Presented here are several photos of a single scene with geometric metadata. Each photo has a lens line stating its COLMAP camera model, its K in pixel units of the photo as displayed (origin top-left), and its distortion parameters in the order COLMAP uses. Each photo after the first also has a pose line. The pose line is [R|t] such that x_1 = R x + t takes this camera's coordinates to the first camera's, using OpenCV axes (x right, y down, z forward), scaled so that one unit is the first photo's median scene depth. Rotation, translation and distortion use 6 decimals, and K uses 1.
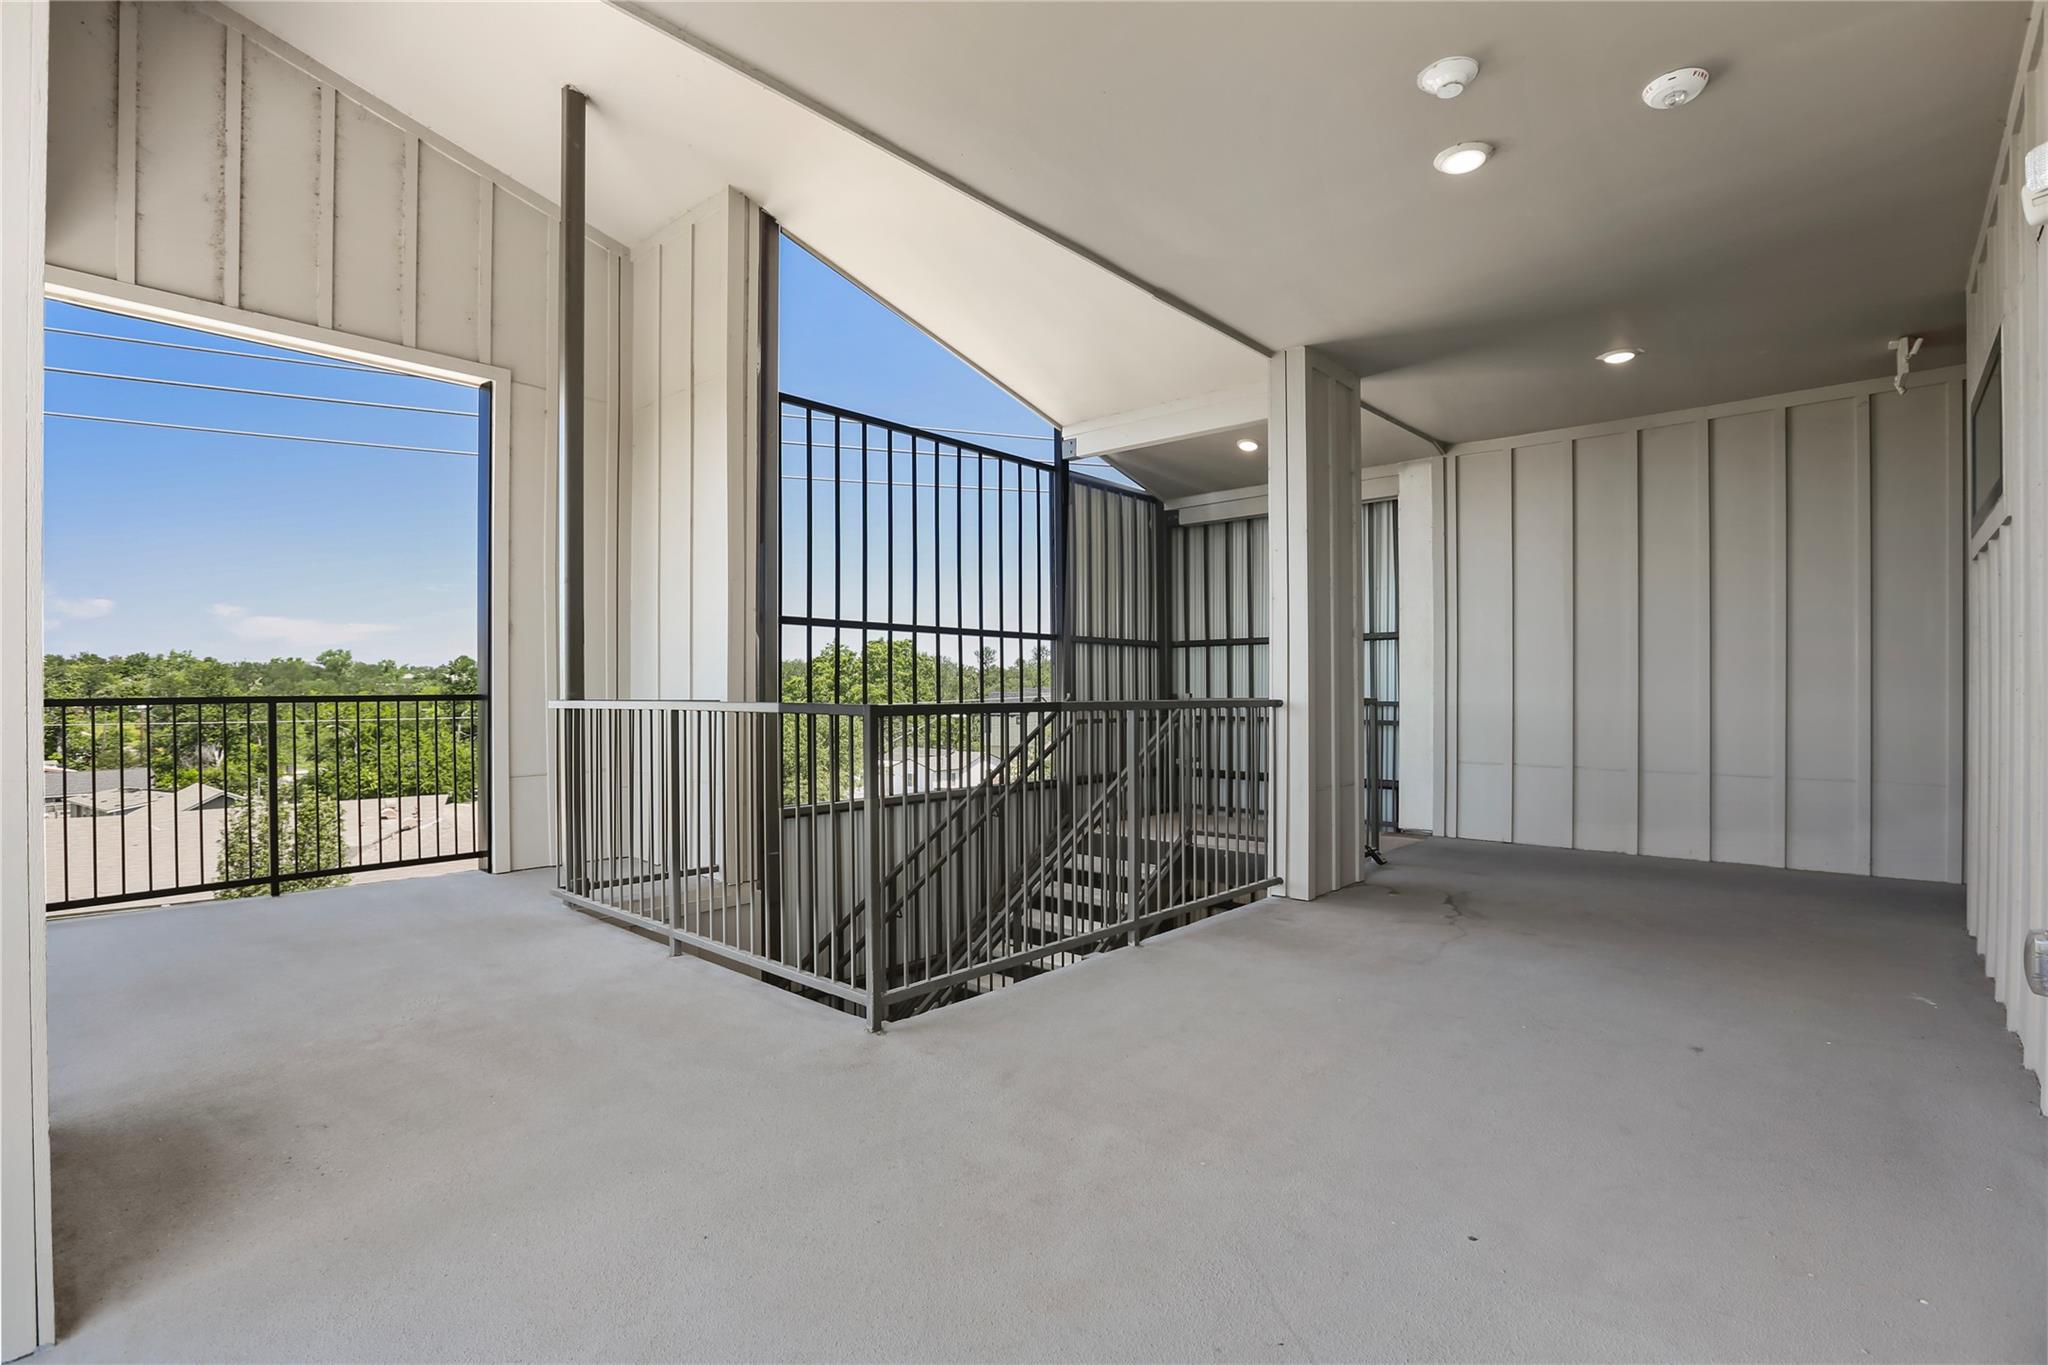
lens RADIAL K [[973.3, 0, 1024.6], [0, 973.3, 679.8], [0, 0, 1]] dist [-0.027779, 0.003183]
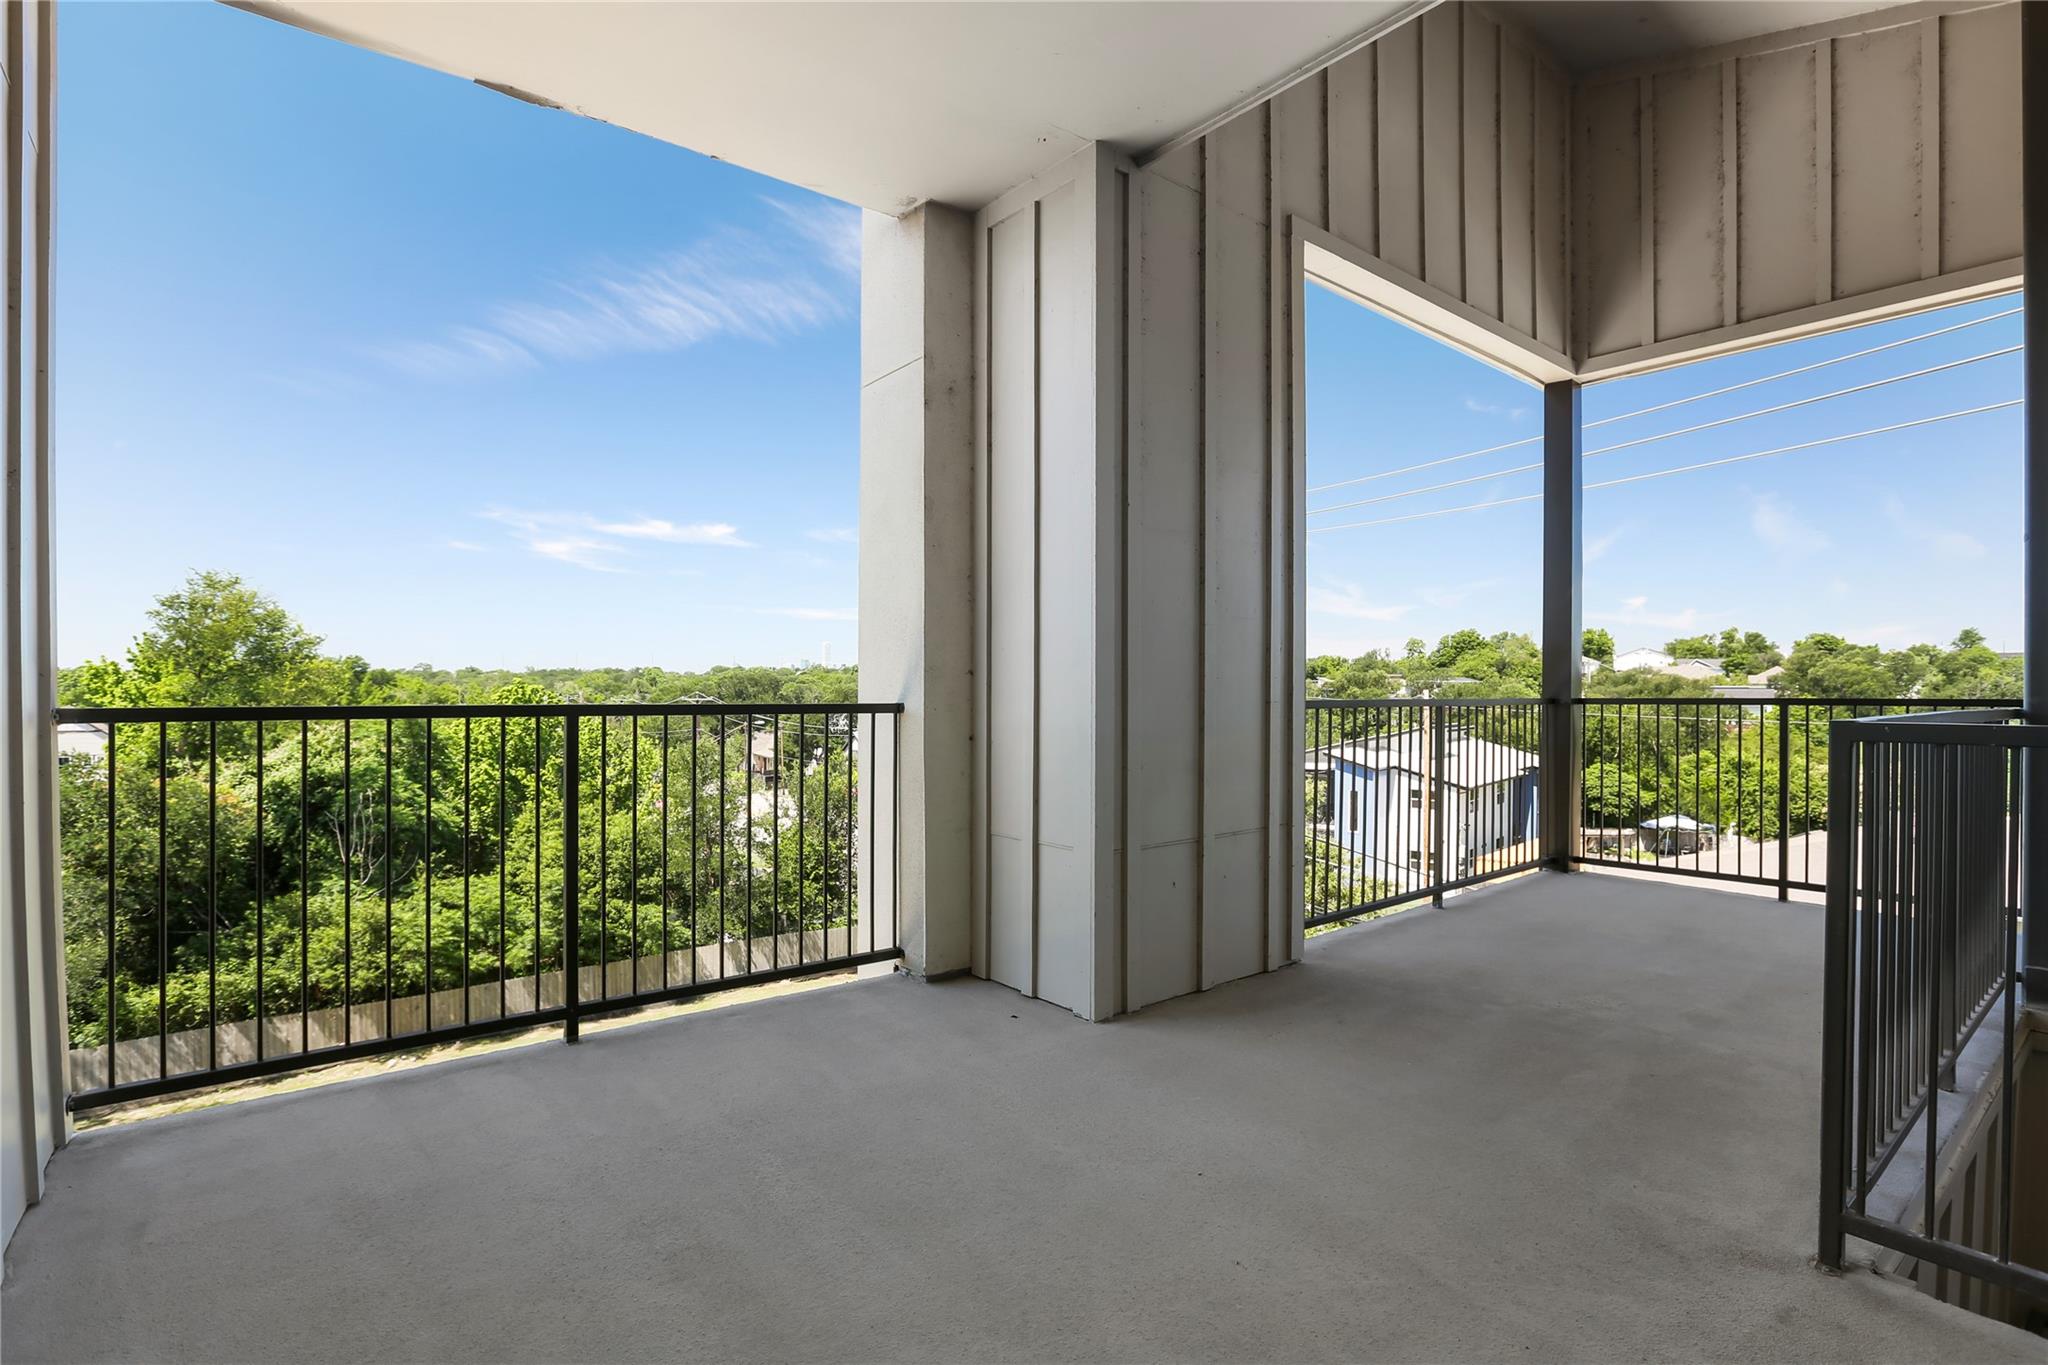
lens RADIAL K [[973.3, 0, 1022.1], [0, 973.3, 700.2], [0, 0, 1]] dist [-0.027779, 0.003183]
pose [[-0.172934, 0.012205, -0.984858, 0.245111], [0.005139, 0.999921, 0.011490, 0.002054], [0.984920, -0.003074, -0.172983, 0.300216]]
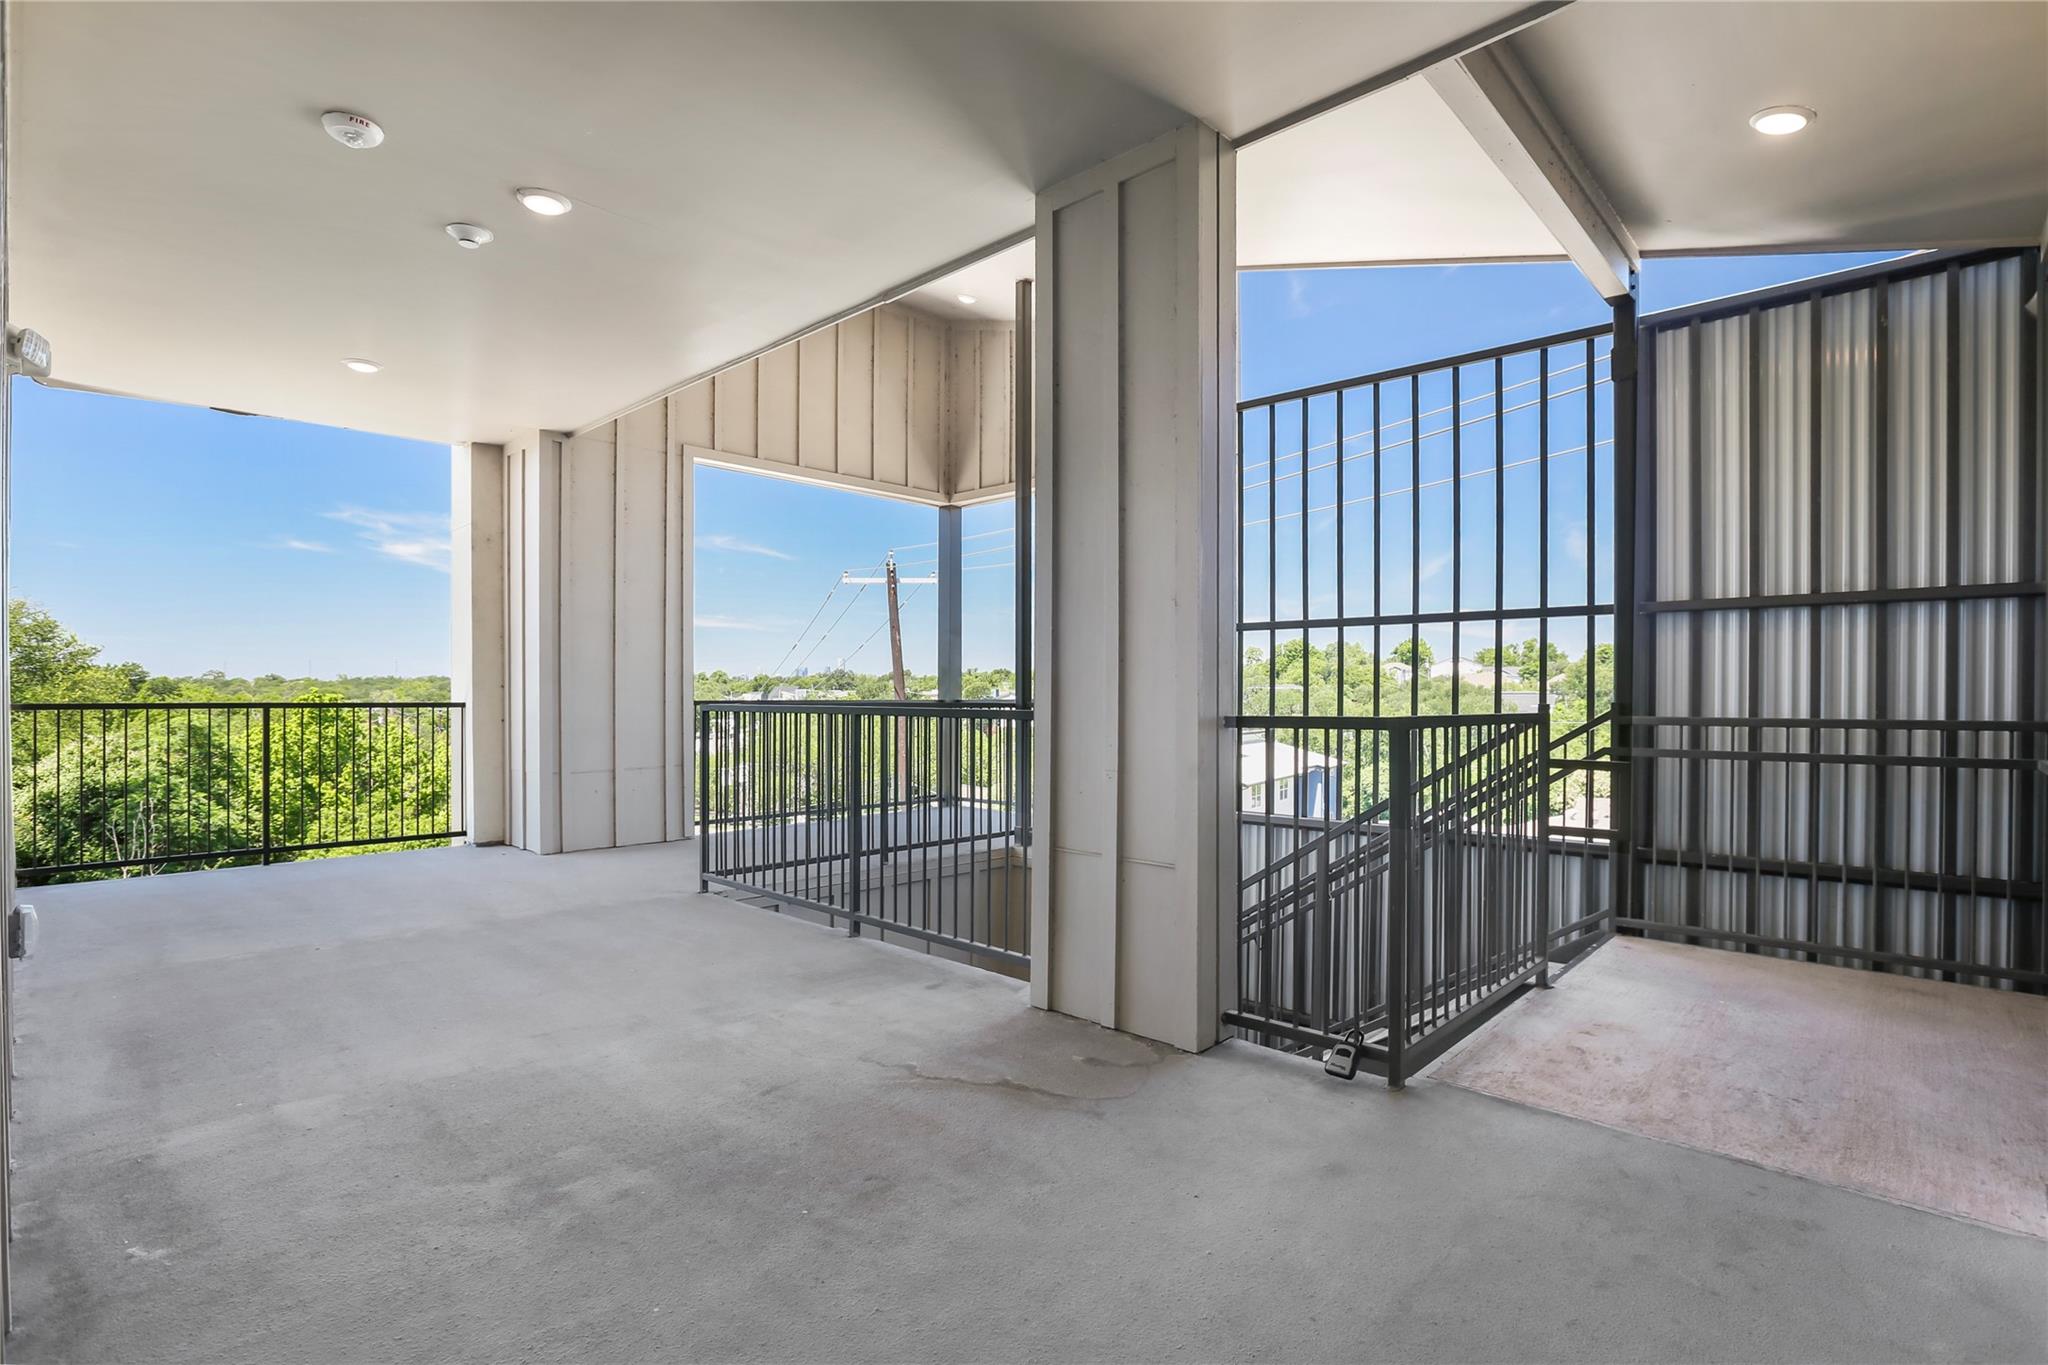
lens RADIAL K [[973.3, 0, 1032.3], [0, 973.3, 710.8], [0, 0, 1]] dist [-0.027779, 0.003183]
pose [[-0.021637, 0.016397, -0.999631, 0.745557], [0.008321, 0.999834, 0.016220, 0.007042], [0.999731, -0.007967, -0.021770, 0.777197]]
